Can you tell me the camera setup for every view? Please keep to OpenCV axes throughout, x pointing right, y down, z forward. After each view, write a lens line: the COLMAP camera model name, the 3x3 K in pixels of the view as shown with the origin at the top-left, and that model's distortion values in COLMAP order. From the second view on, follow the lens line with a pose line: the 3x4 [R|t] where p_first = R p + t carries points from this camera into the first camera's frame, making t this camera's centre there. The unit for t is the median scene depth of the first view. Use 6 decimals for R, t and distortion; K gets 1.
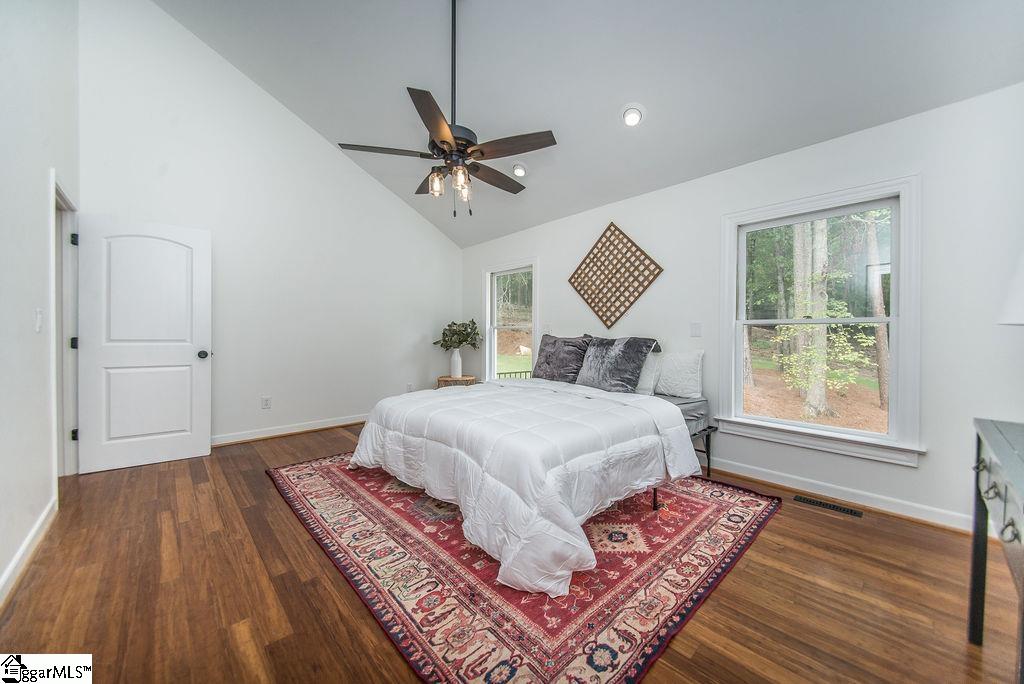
lens RADIAL K [[387.0, 0, 511.0], [0, 387.0, 339.7], [0, 0, 1]] dist [0.026664, -0.000594]
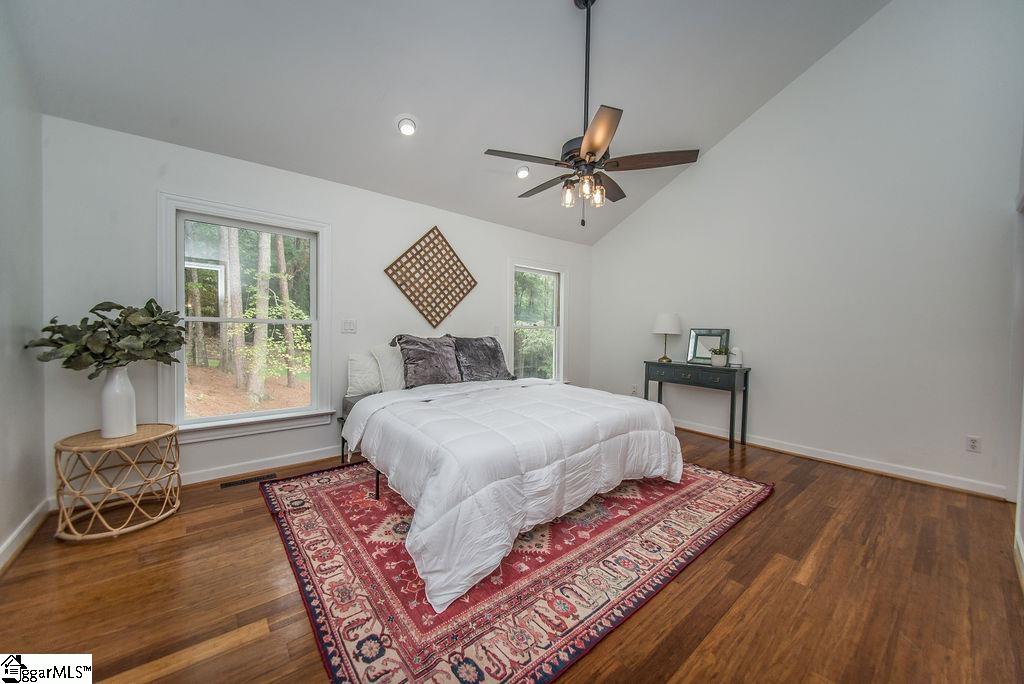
lens RADIAL K [[387.0, 0, 509.4], [0, 387.0, 342.1], [0, 0, 1]] dist [0.026664, -0.000594]
pose [[0.010340, -0.037342, 0.999249, -0.834944], [-0.005025, 0.999288, 0.037395, -0.032552], [-0.999934, -0.005408, 0.010145, 0.833502]]
